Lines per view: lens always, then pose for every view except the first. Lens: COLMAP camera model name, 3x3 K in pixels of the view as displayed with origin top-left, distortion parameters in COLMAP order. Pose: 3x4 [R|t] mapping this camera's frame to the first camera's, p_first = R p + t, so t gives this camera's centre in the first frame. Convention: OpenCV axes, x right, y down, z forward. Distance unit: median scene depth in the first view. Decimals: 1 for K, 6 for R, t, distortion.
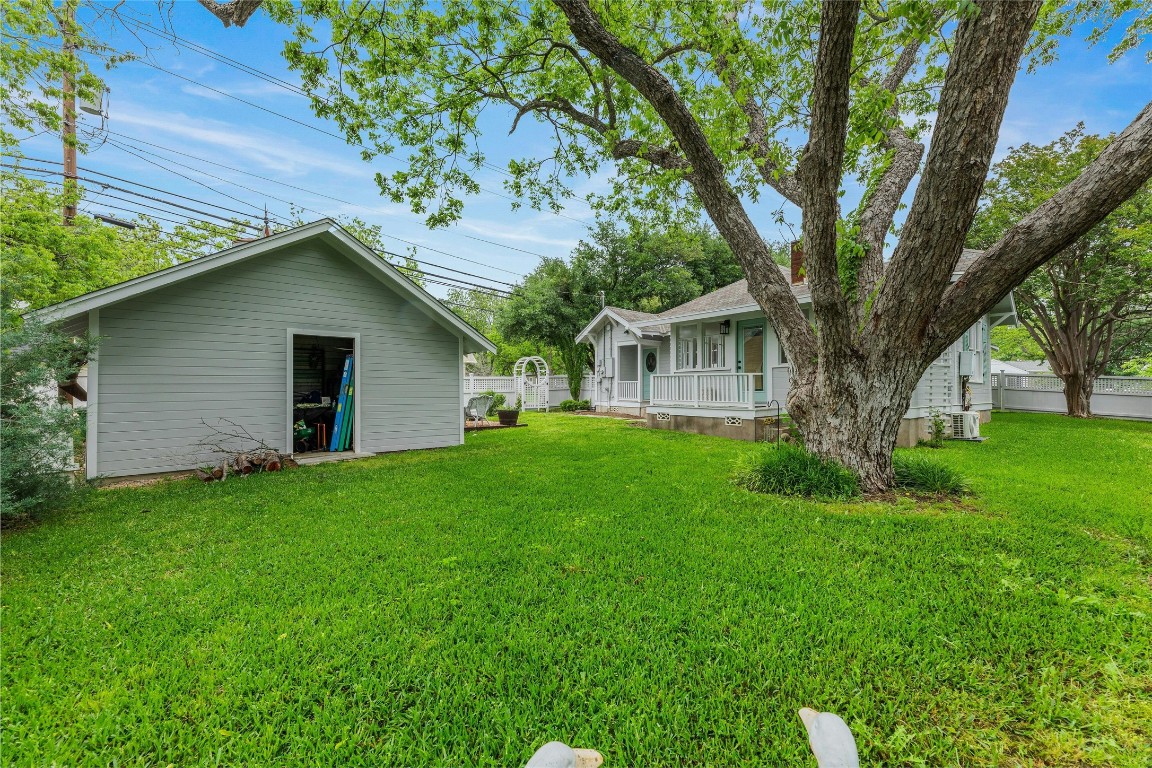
lens RADIAL K [[457.9, 0, 566.9], [0, 457.9, 382.9], [0, 0, 1]] dist [-0.000390, -0.000013]
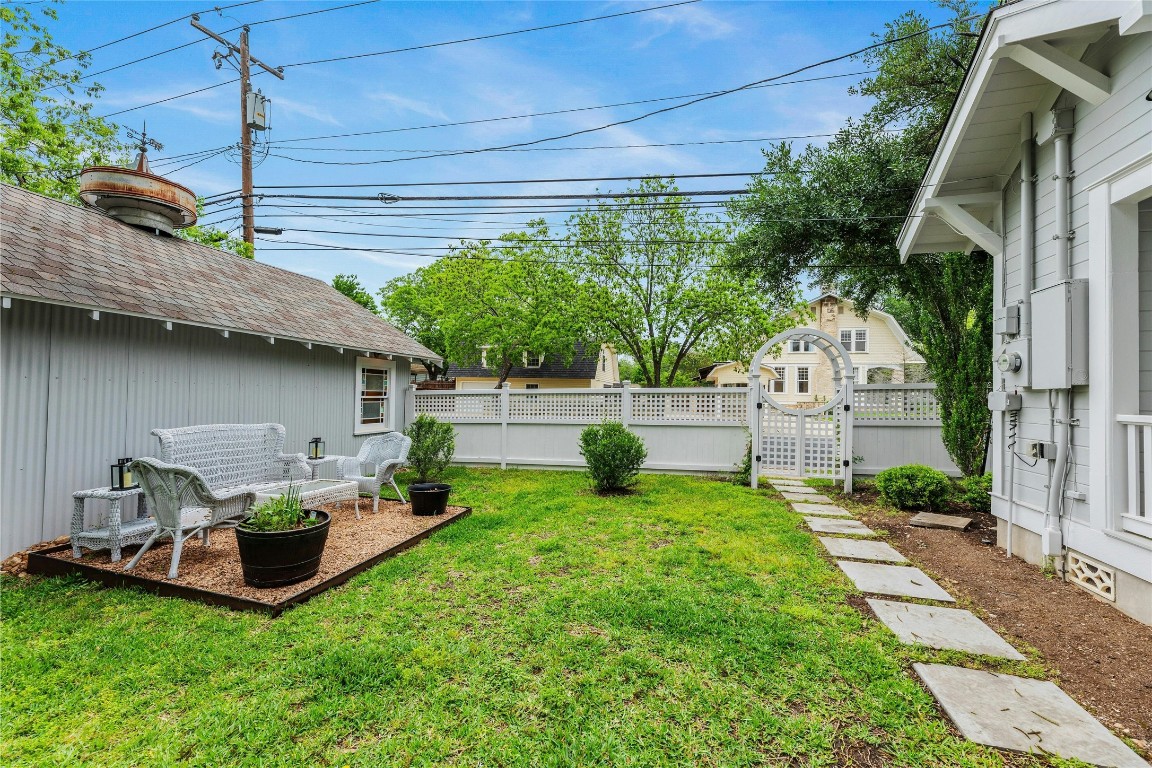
lens RADIAL K [[457.9, 0, 572.3], [0, 457.9, 386.1], [0, 0, 1]] dist [-0.000390, -0.000013]
pose [[0.558643, -0.004937, -0.829394, 0.137613], [-0.007104, 0.999917, -0.010737, -0.010555], [0.829378, 0.011890, 0.558561, 0.735779]]
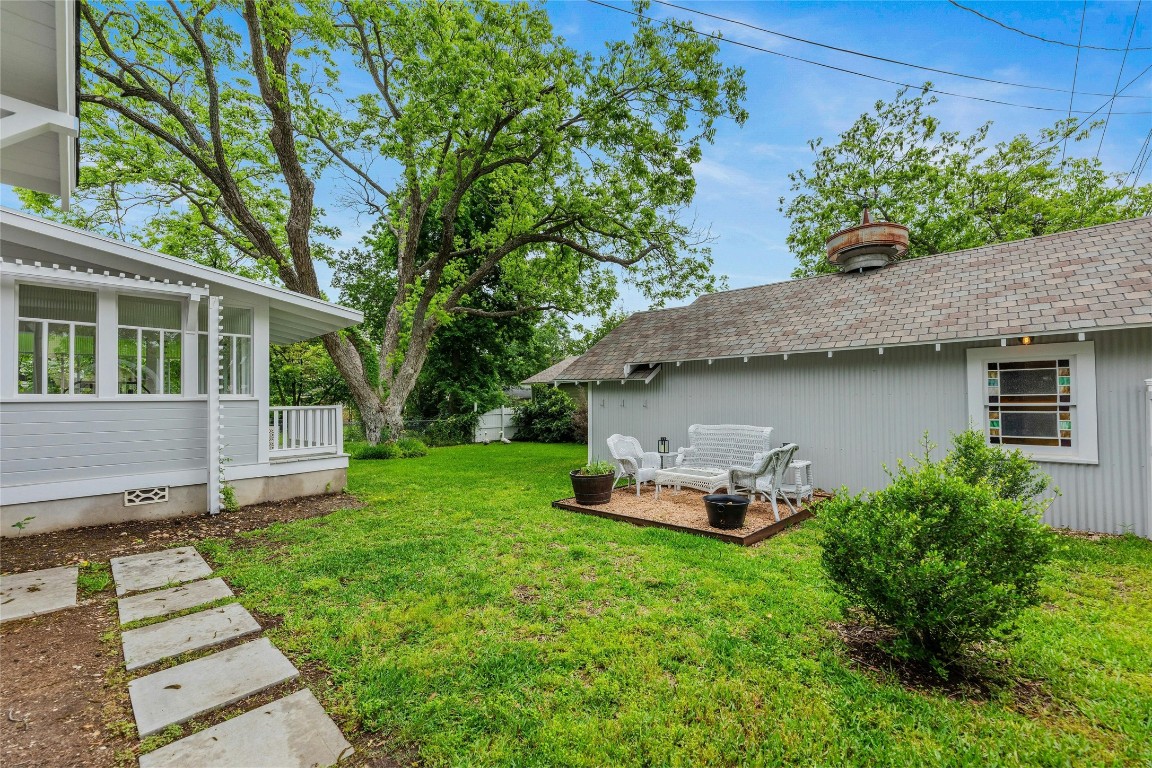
lens RADIAL K [[457.9, 0, 571.4], [0, 457.9, 385.9], [0, 0, 1]] dist [-0.000390, -0.000013]
pose [[-0.993355, 0.012068, -0.114454, -0.035603], [0.017769, 0.998645, -0.048917, -0.005938], [0.113709, -0.050626, -0.992223, 1.102551]]
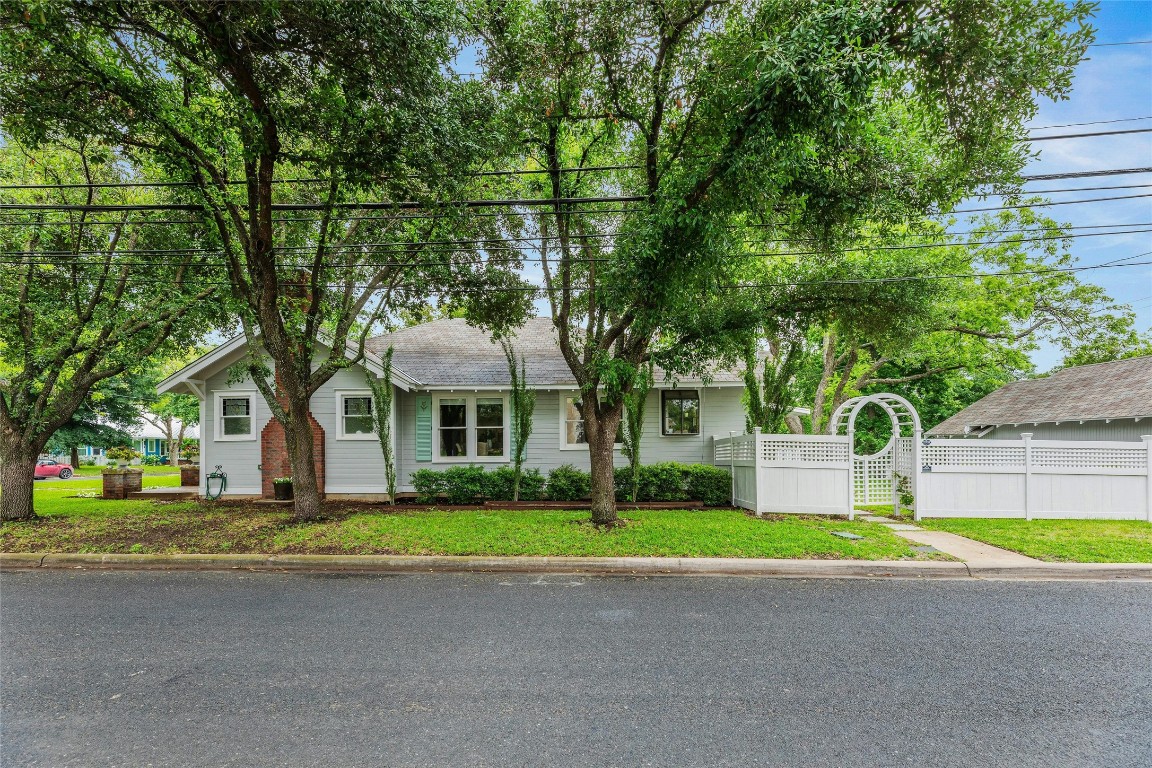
lens RADIAL K [[457.9, 0, 586.1], [0, 457.9, 445.8], [0, 0, 1]] dist [-0.000390, -0.000013]
pose [[-0.750116, 0.010951, 0.661216, -0.188822], [-0.003650, 0.999779, -0.020699, 0.004258], [-0.661296, -0.017940, -0.749910, 1.734205]]
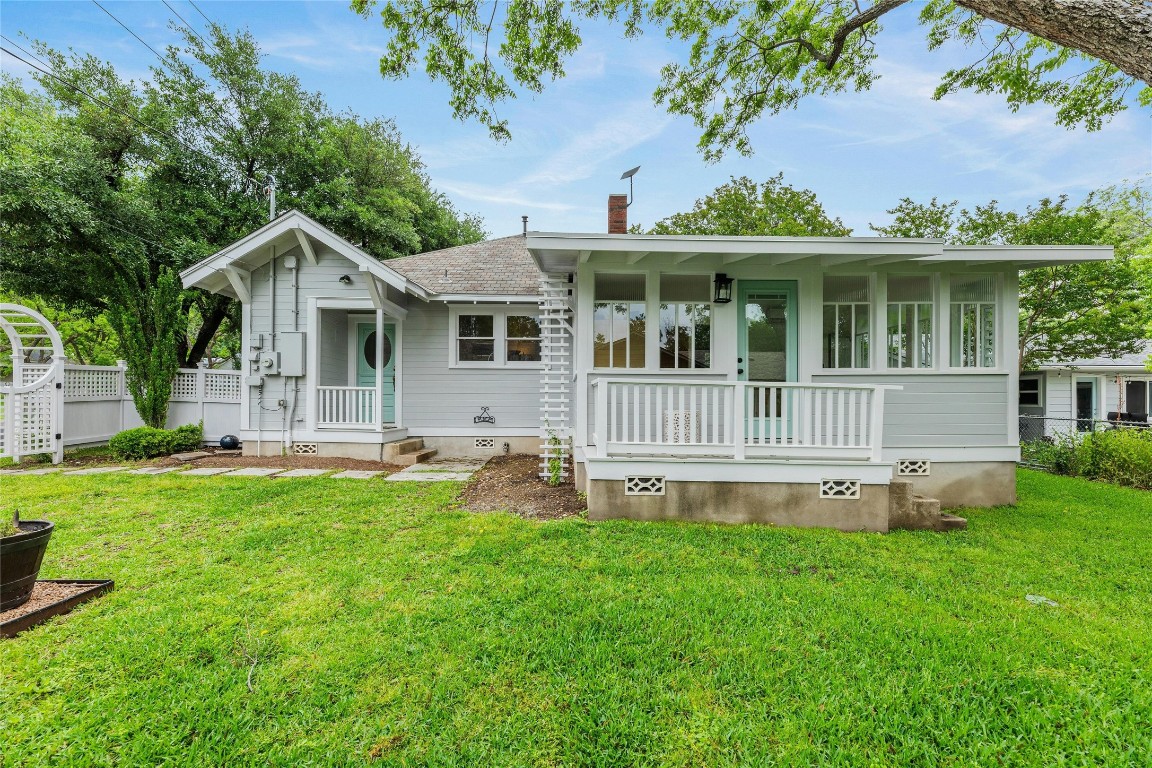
lens RADIAL K [[457.9, 0, 573.5], [0, 457.9, 399.4], [0, 0, 1]] dist [-0.000390, -0.000013]
pose [[0.615149, 0.003041, 0.788405, -0.087061], [-0.023708, 0.999612, 0.014642, -0.003204], [-0.788055, -0.027698, 0.614982, 0.517817]]
